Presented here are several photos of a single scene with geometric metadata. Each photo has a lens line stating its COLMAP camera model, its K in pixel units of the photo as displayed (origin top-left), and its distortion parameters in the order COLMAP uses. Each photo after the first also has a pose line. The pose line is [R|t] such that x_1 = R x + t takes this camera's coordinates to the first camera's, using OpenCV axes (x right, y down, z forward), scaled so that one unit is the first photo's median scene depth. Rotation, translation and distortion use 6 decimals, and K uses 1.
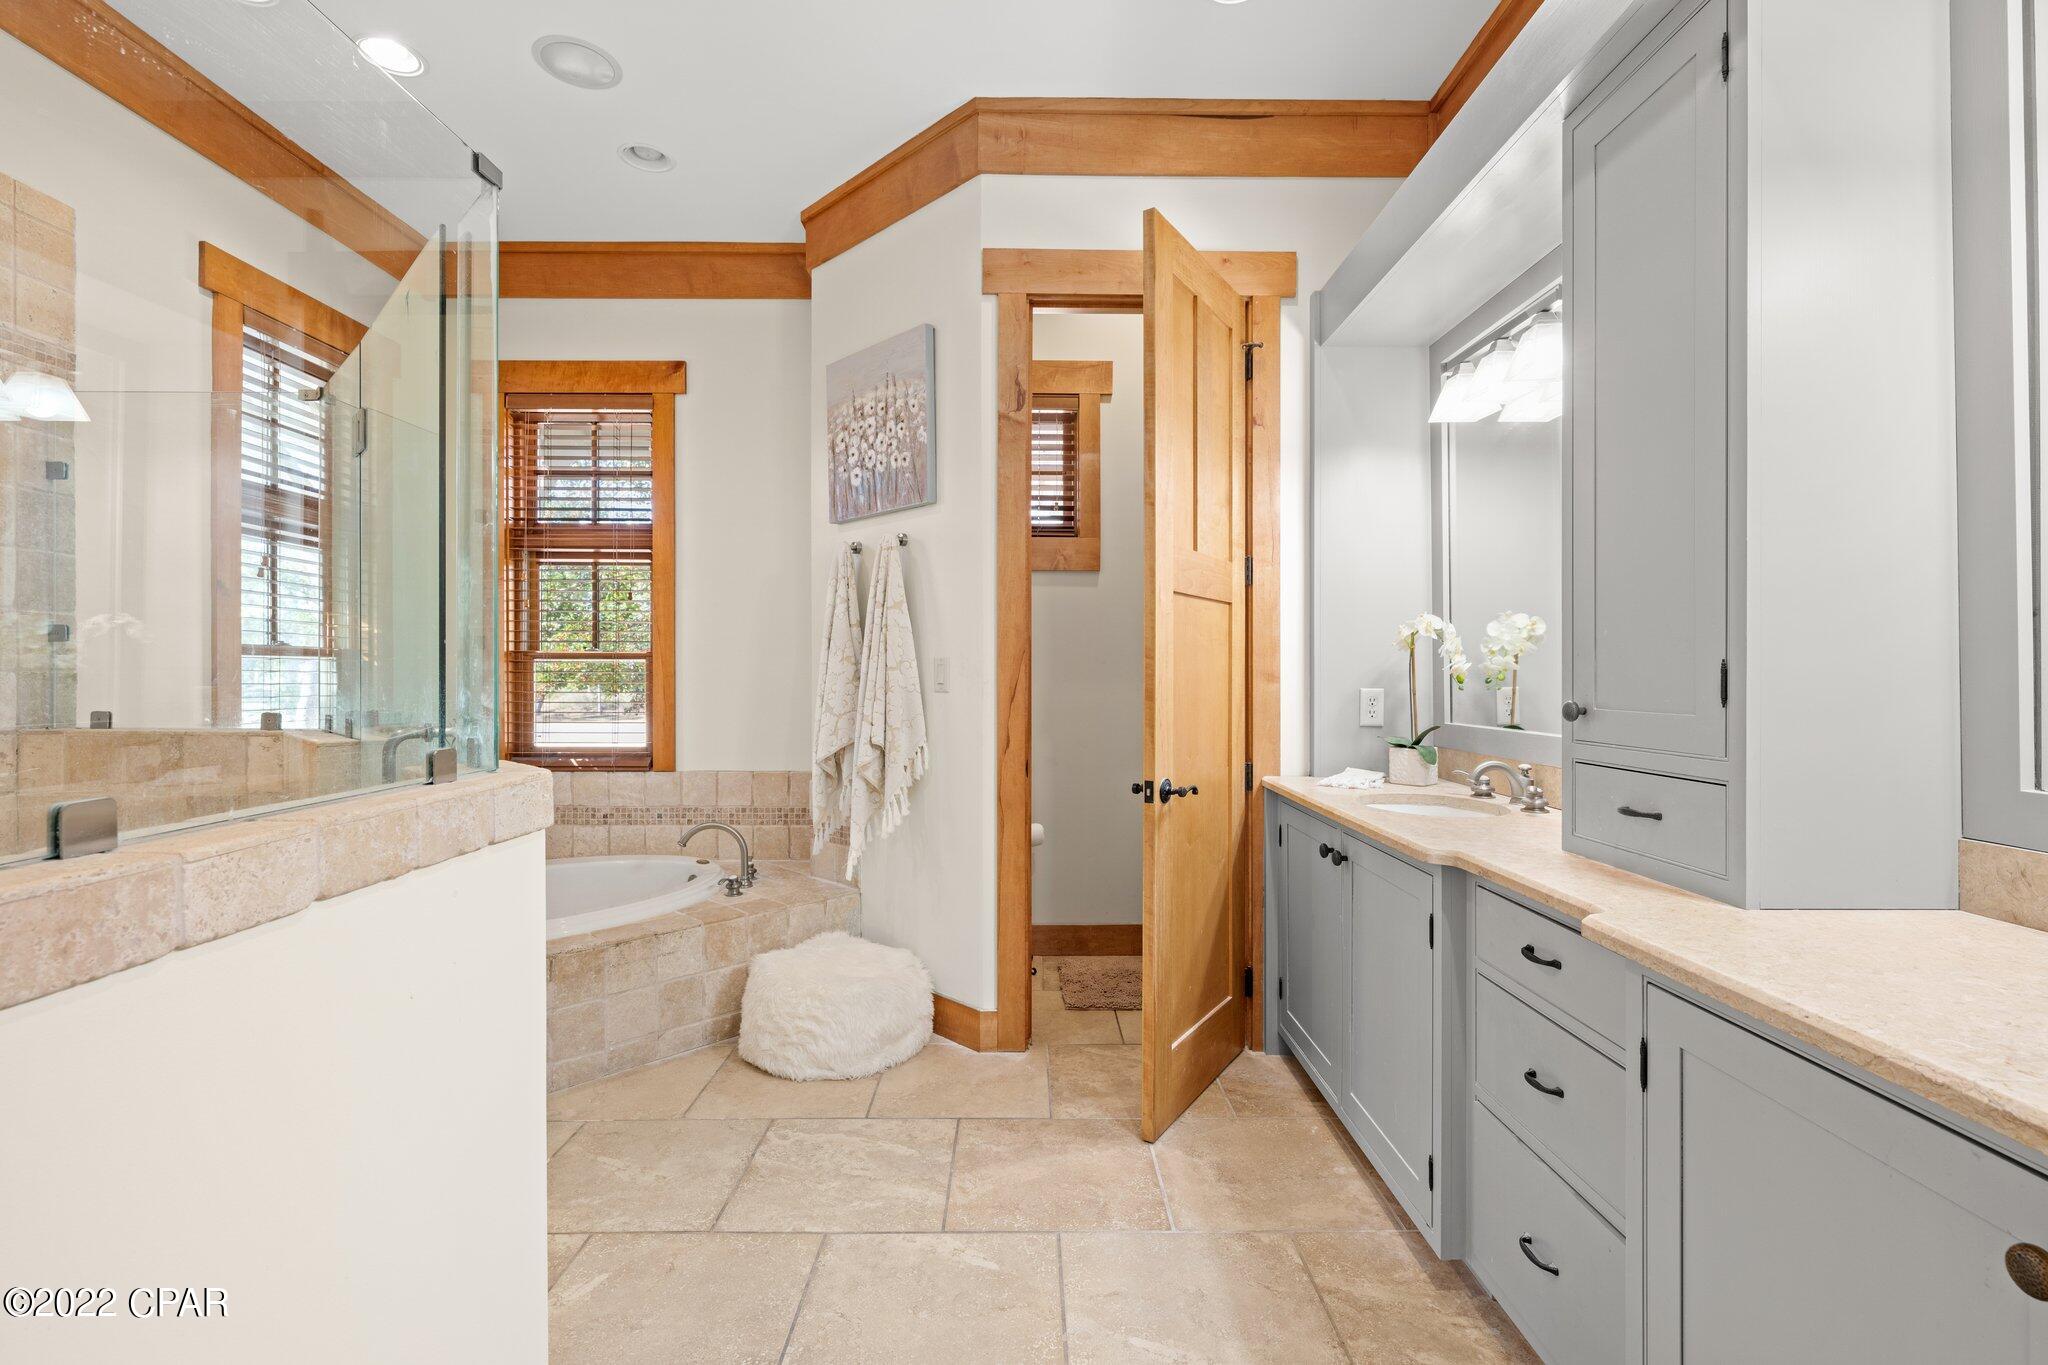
lens RADIAL K [[932.2, 0, 1026.2], [0, 932.2, 680.1], [0, 0, 1]] dist [0.000518, -0.000847]
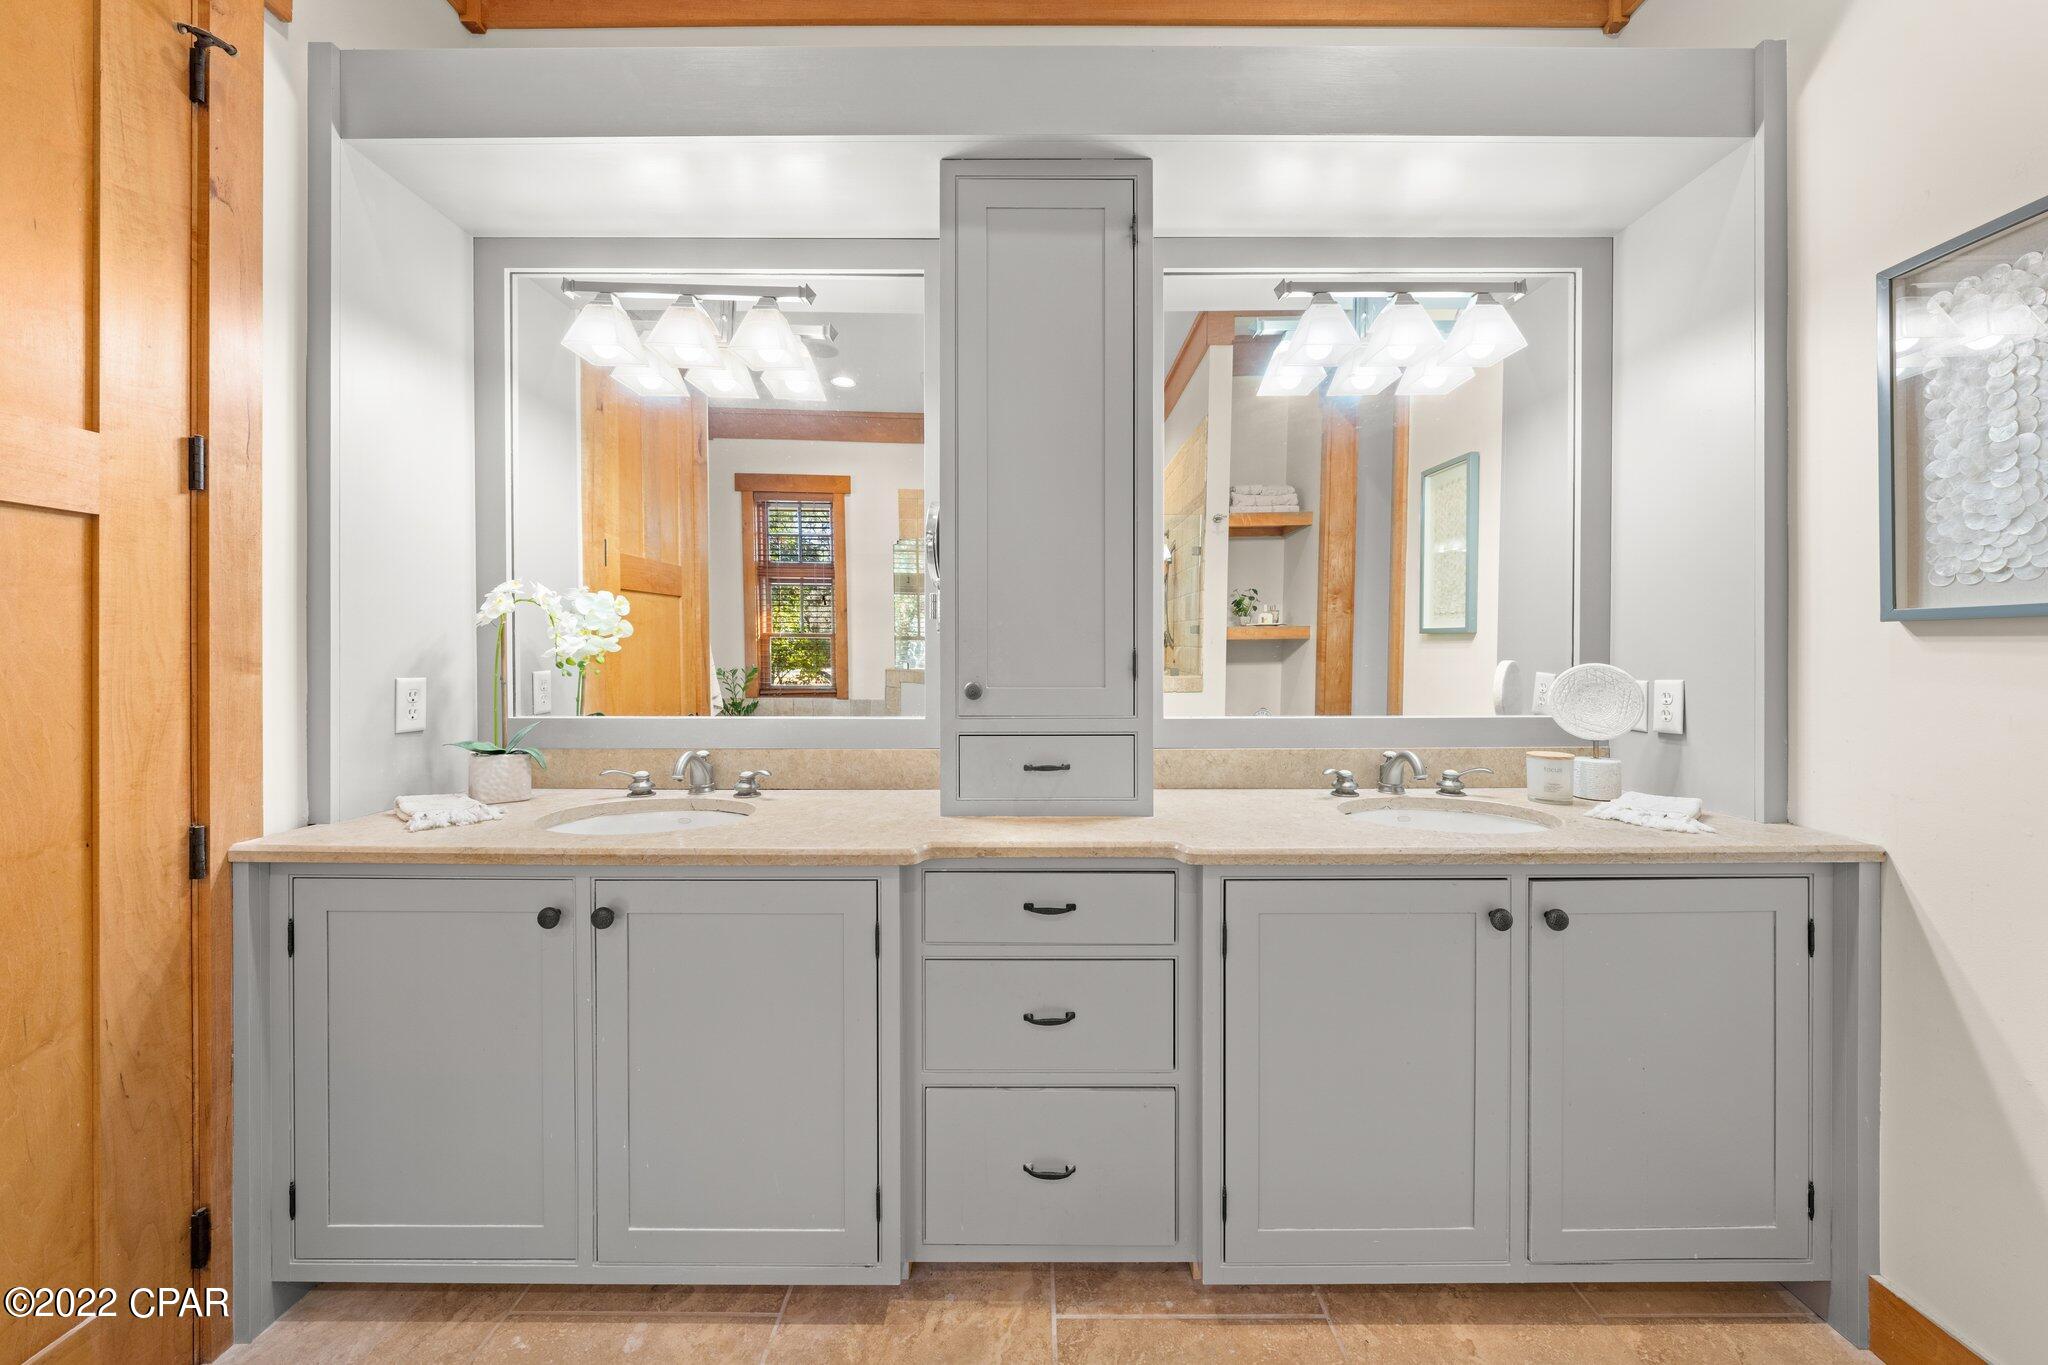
lens RADIAL K [[733.4, 0, 1022.5], [0, 733.4, 662.6], [0, 0, 1]] dist [-0.000941, 0.000014]
pose [[0.010503, -0.005048, 0.999932, -0.205452], [0.006396, 0.999967, 0.004981, -0.003044], [-0.999924, 0.006343, 0.010535, 0.621288]]
